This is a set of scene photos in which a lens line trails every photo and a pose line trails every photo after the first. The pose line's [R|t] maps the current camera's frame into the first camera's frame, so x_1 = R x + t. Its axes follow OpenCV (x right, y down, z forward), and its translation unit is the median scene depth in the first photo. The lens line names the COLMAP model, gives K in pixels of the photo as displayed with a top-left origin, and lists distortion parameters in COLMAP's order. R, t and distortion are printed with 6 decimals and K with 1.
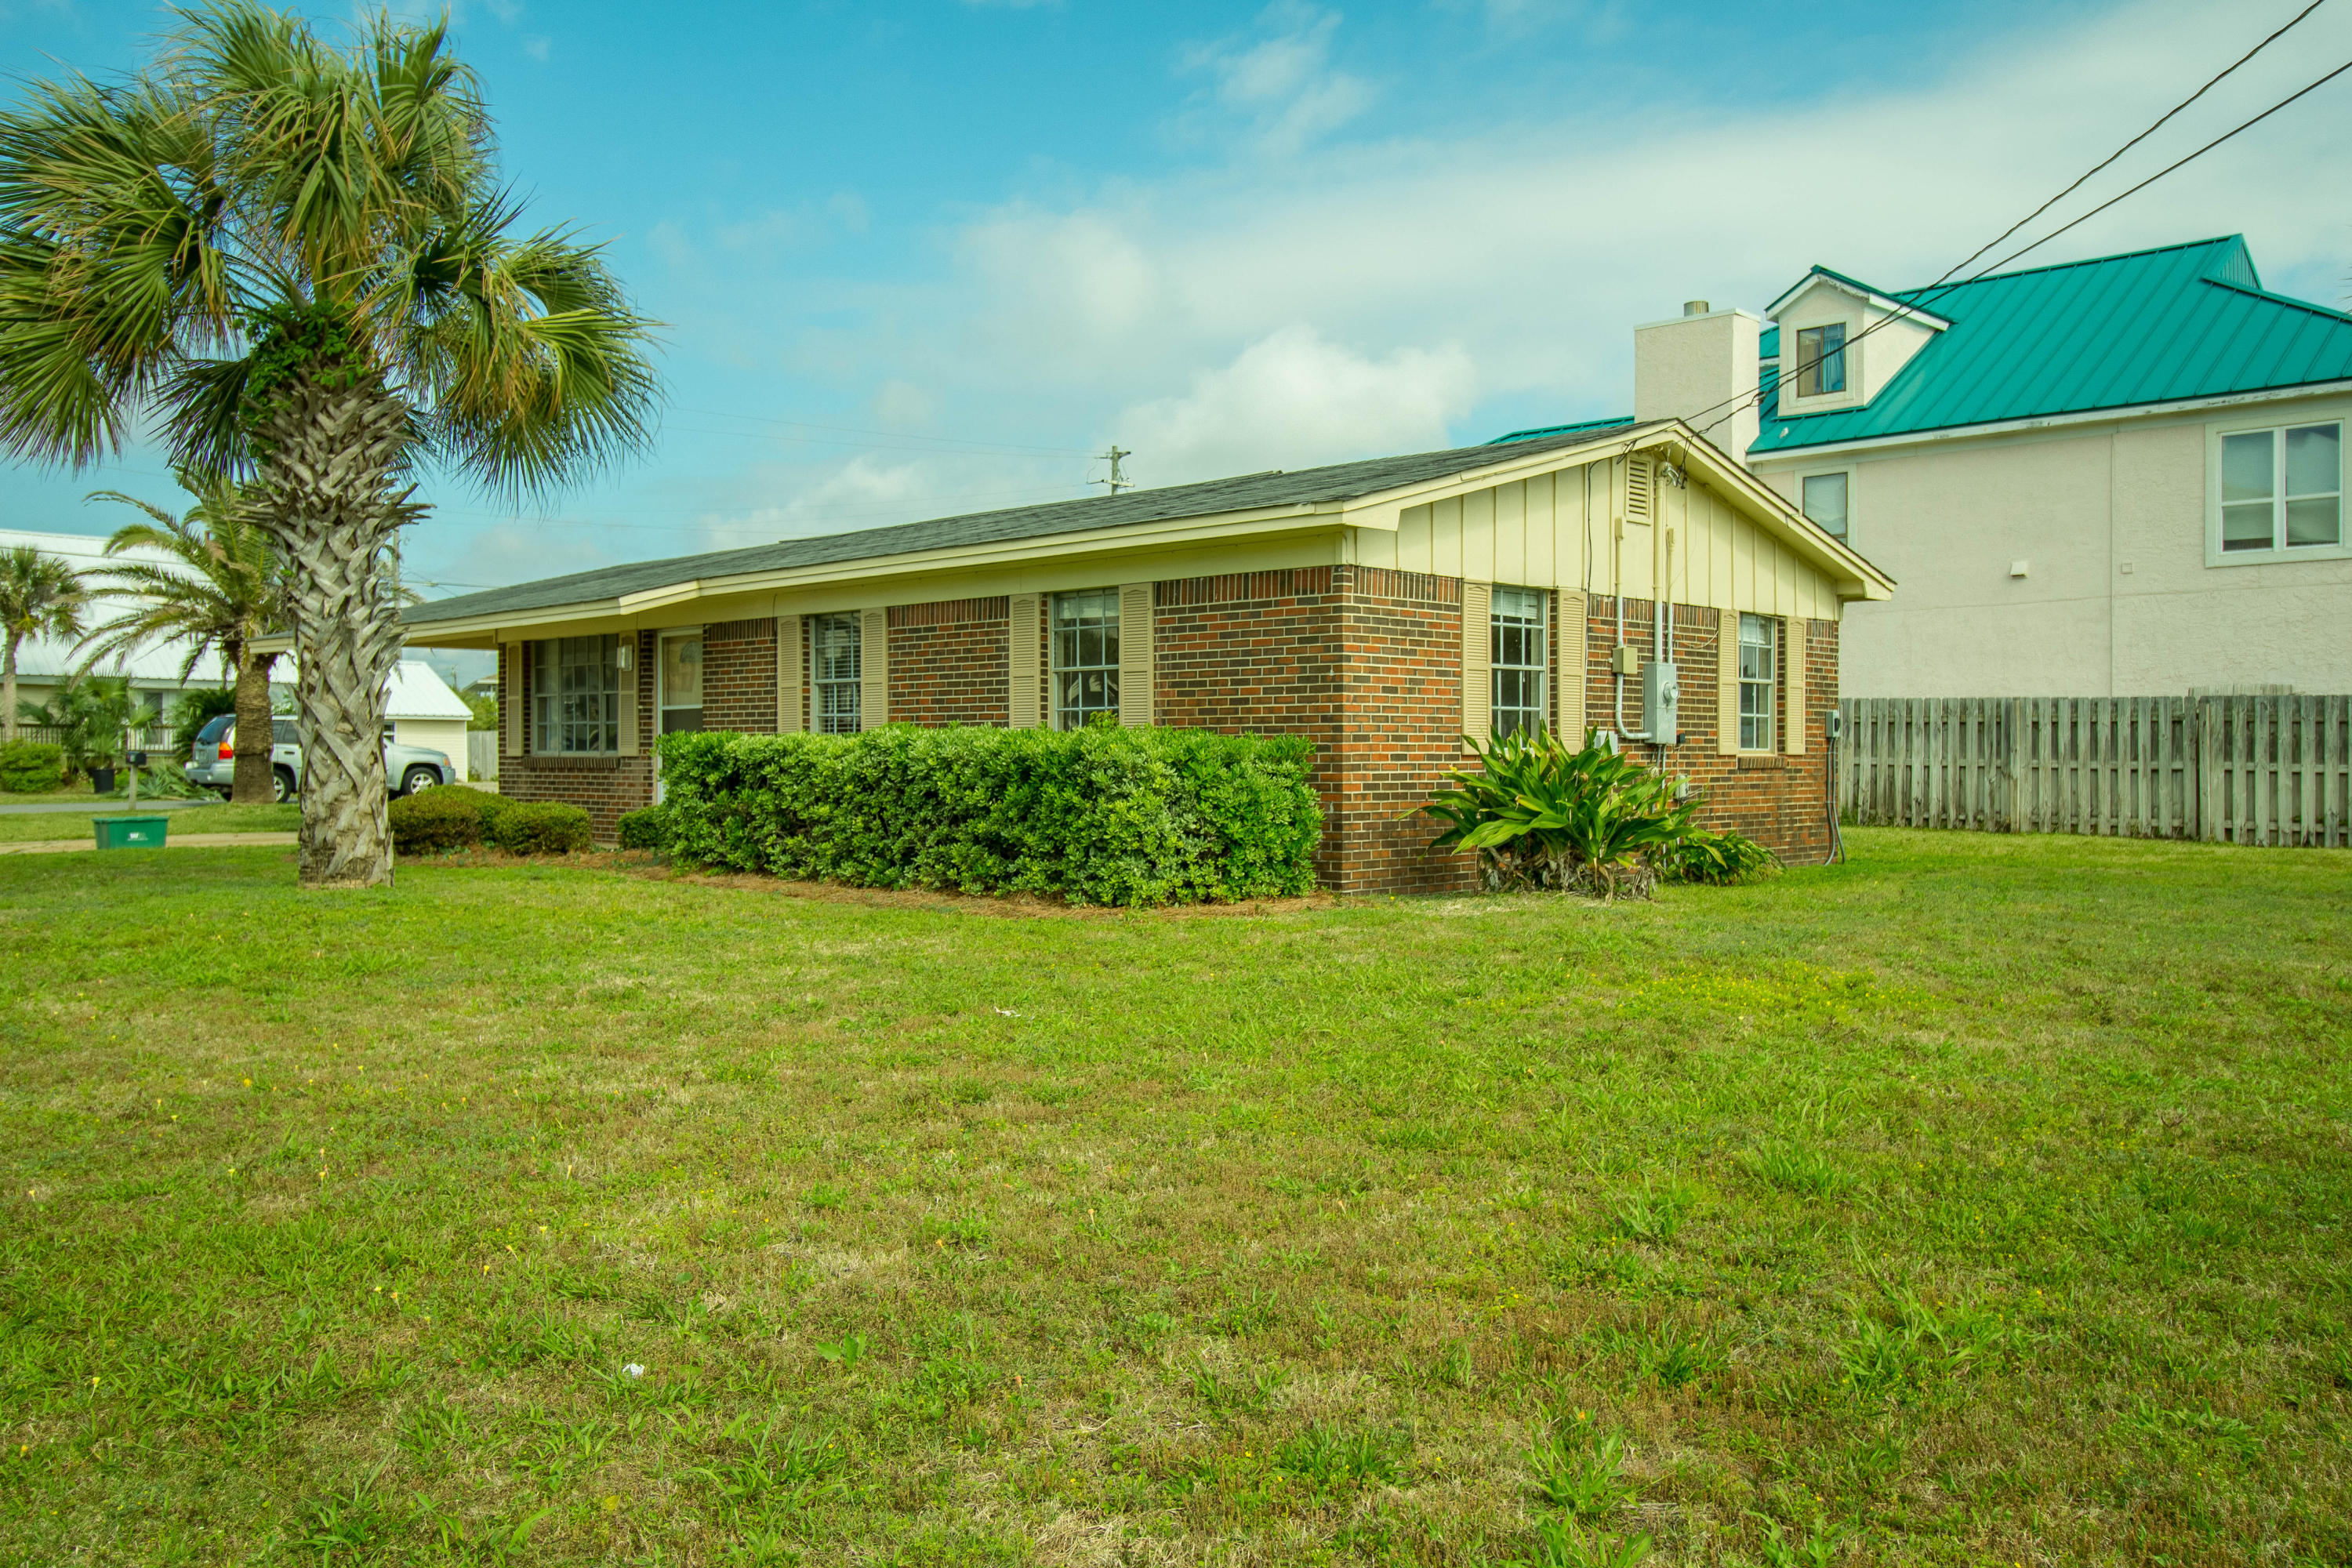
lens RADIAL K [[1873.1, 0, 1177.8], [0, 1873.1, 767.9], [0, 0, 1]] dist [0.011907, 0.008779]
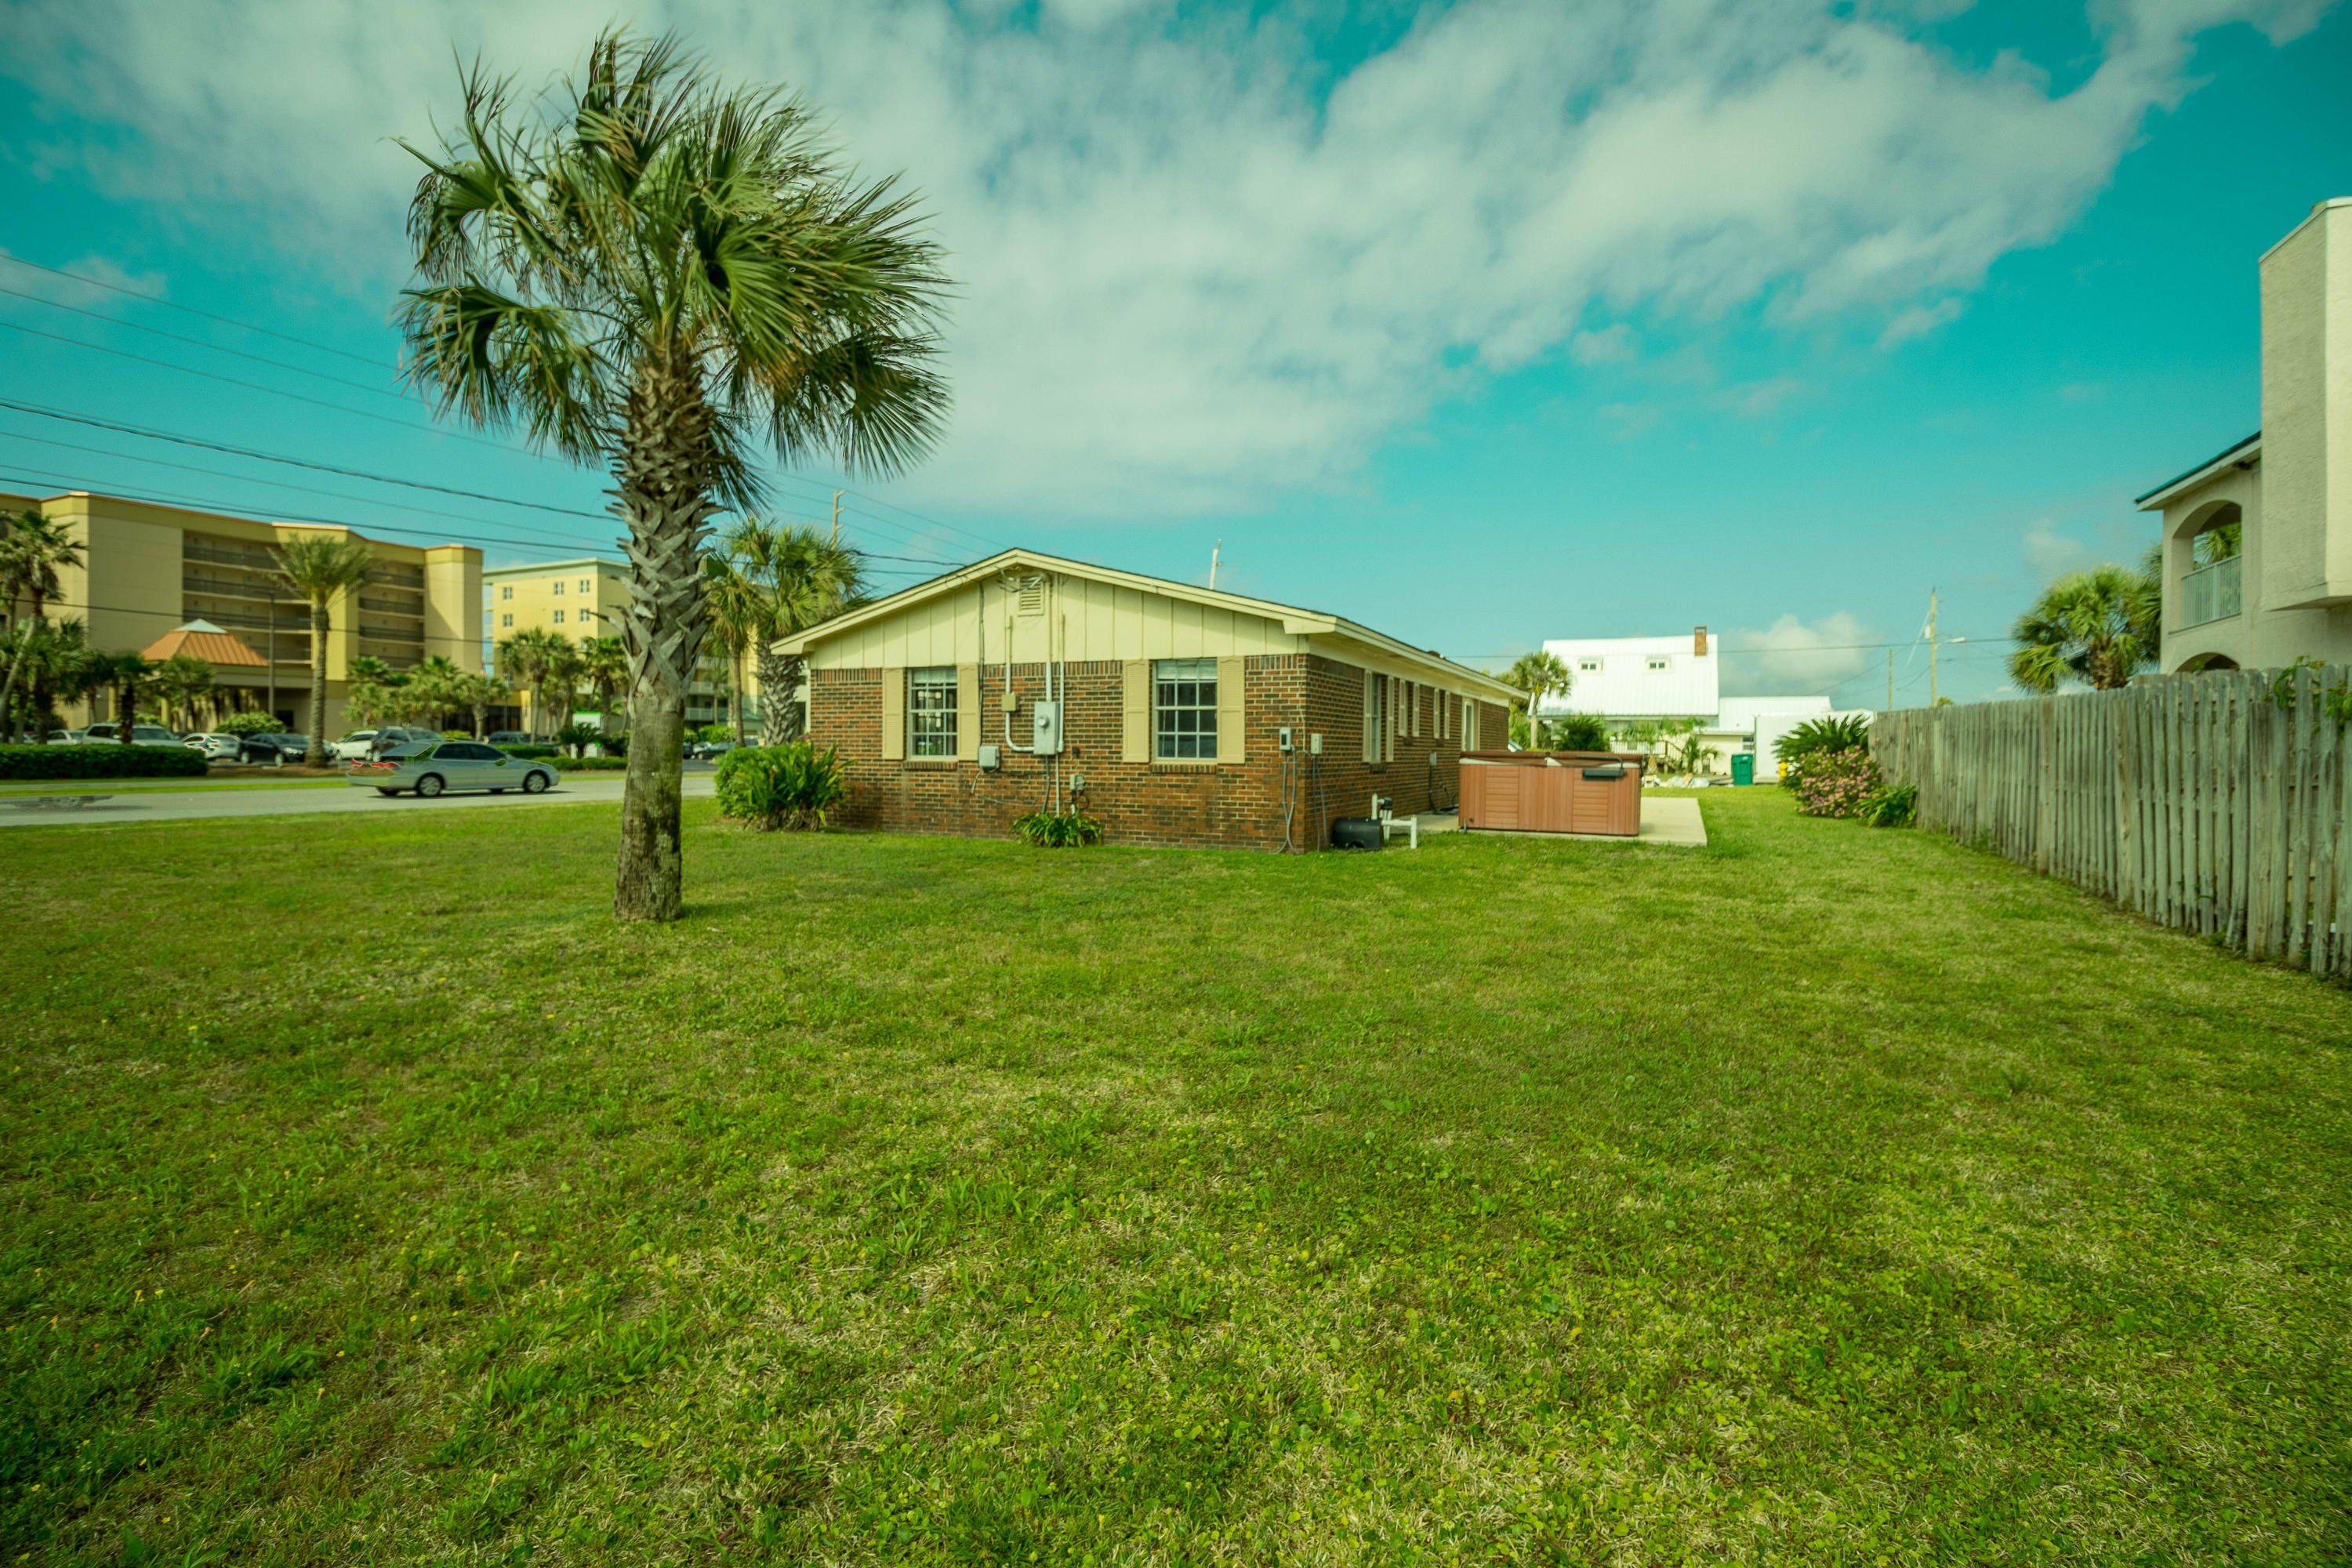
lens RADIAL K [[1101.9, 0, 1179.9], [0, 1101.9, 771.6], [0, 0, 1]] dist [-0.000801, 0.000063]
pose [[0.303872, 0.024178, -0.952406, 1.242679], [-0.013423, 0.999687, 0.021096, -0.020260], [0.952618, 0.006374, 0.304101, 0.882068]]
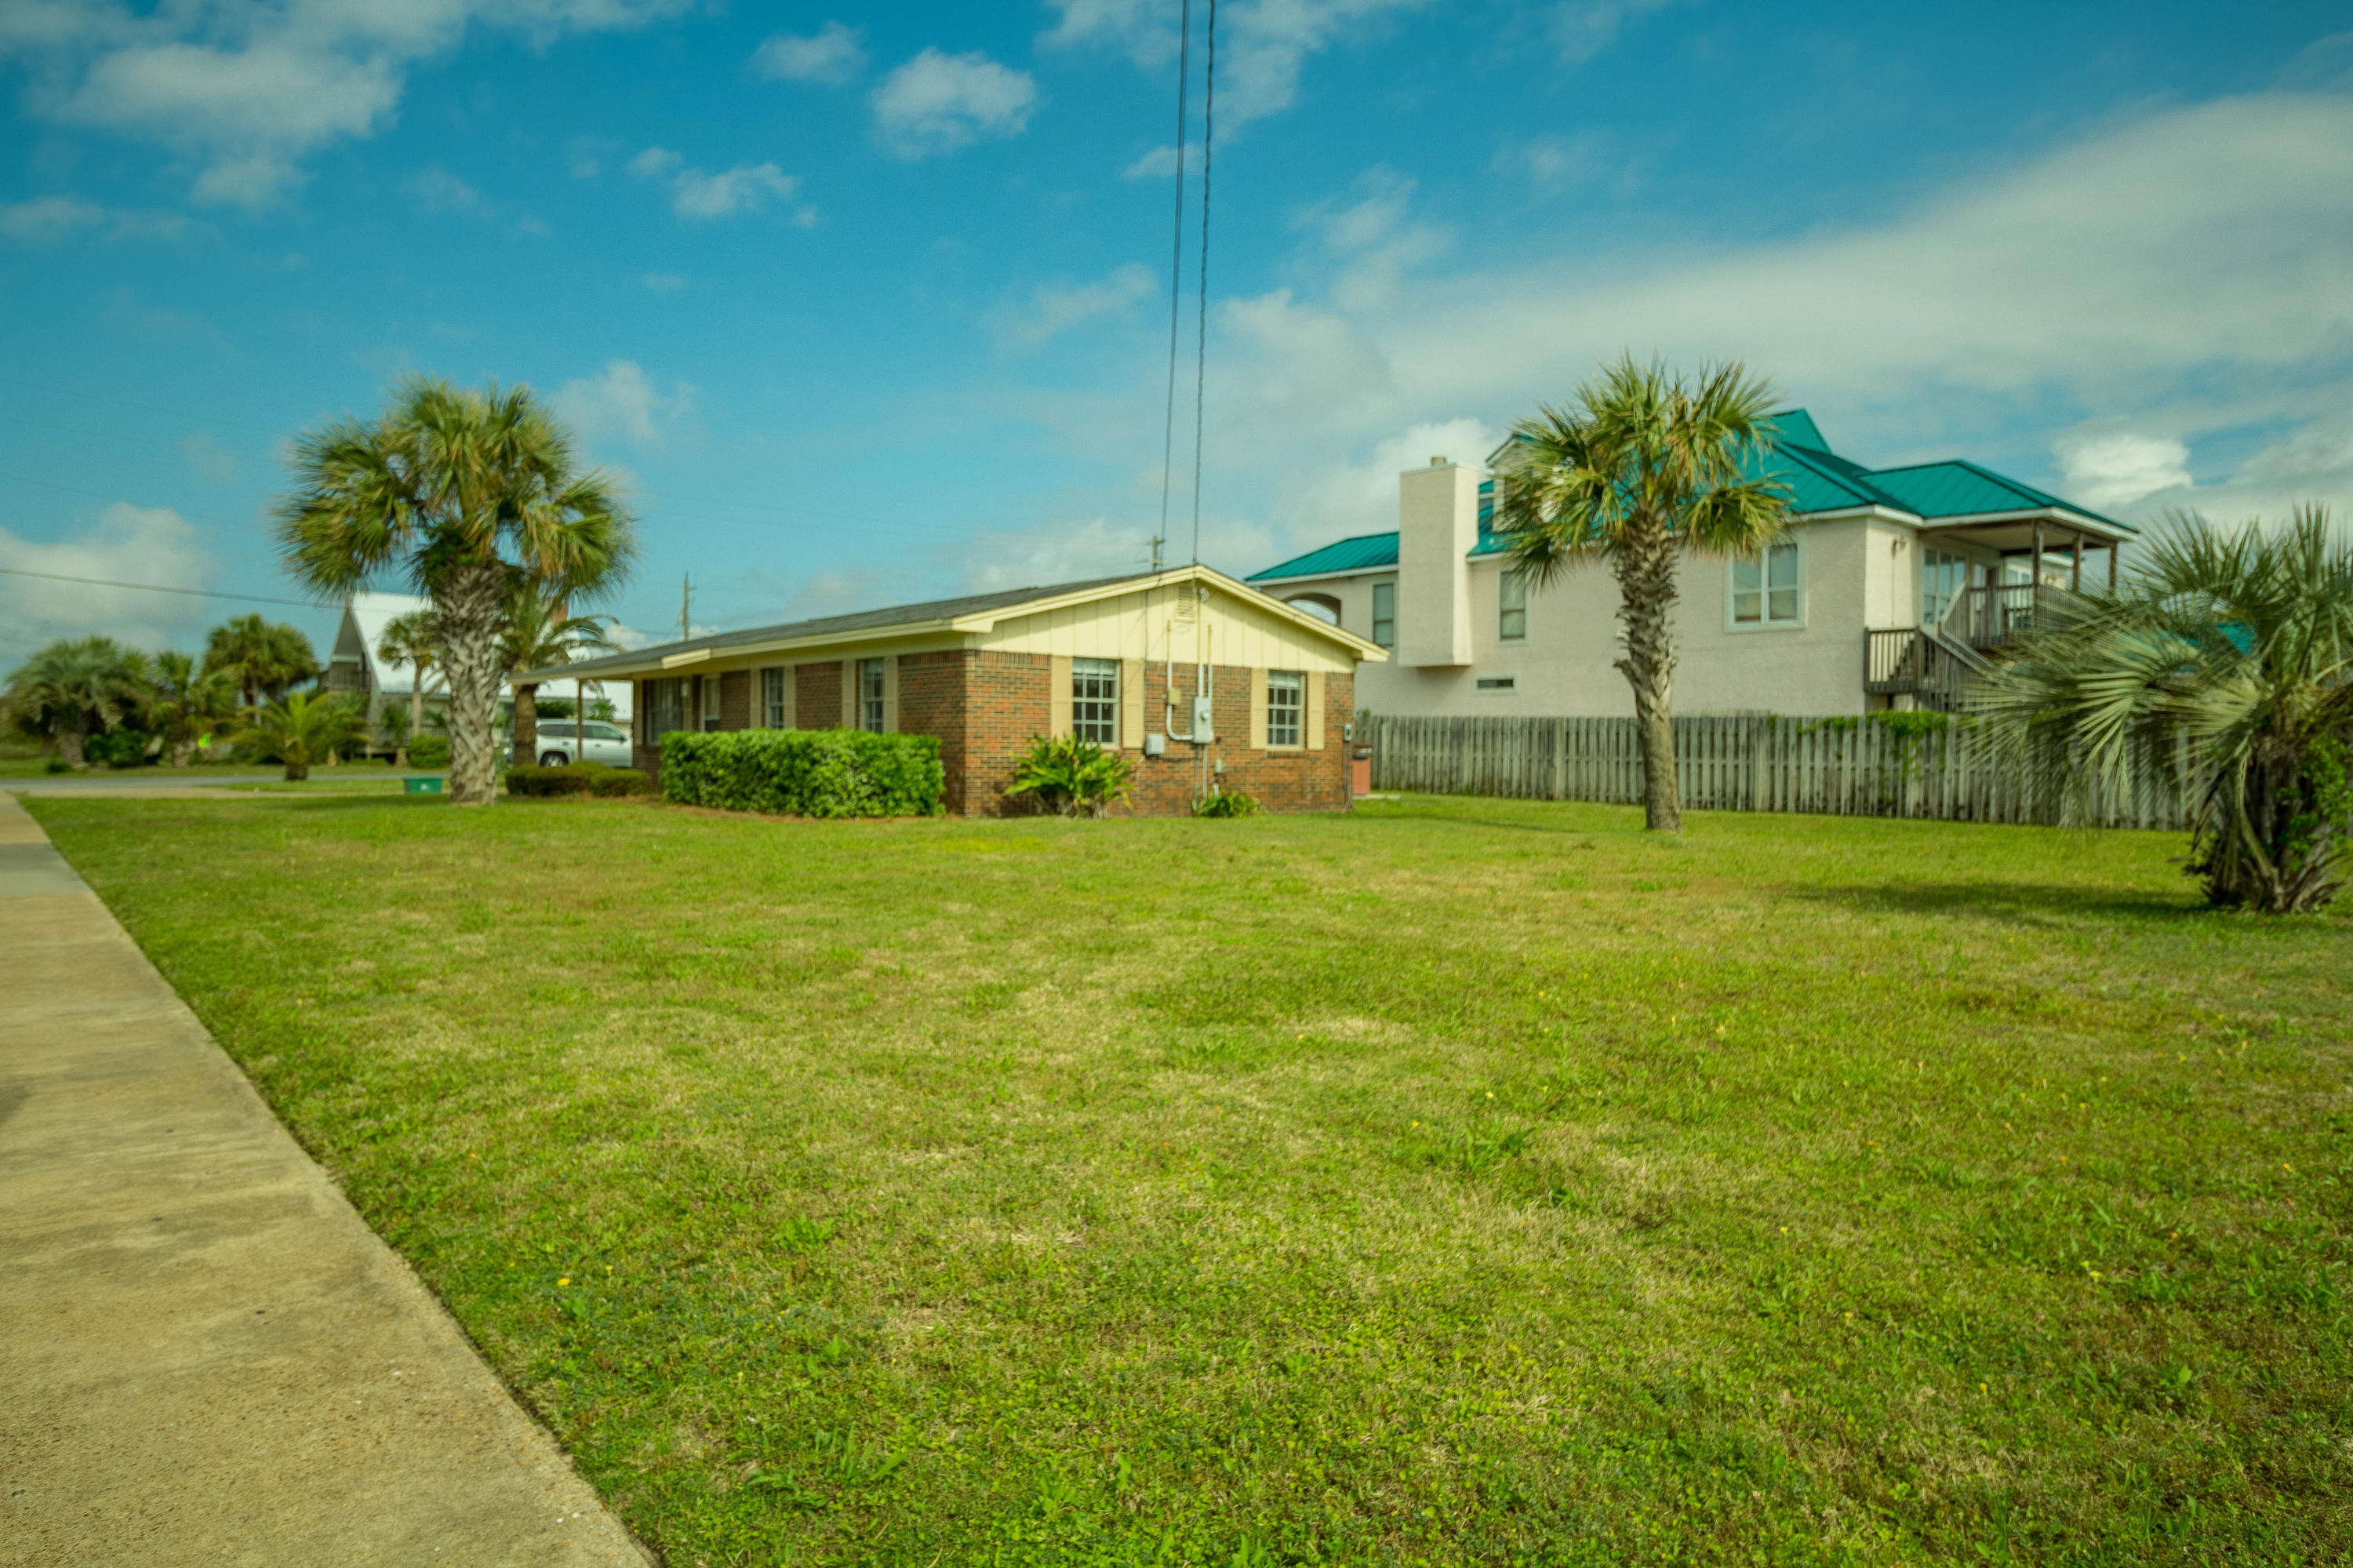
lens RADIAL K [[1441.9, 0, 1176.5], [0, 1441.9, 784.0], [0, 0, 1]] dist [0.018091, 0.000829]
pose [[0.996328, 0.010494, -0.084972, 0.377210], [-0.009177, 0.999832, 0.015867, 0.005931], [0.085124, -0.015029, 0.996257, -0.424347]]
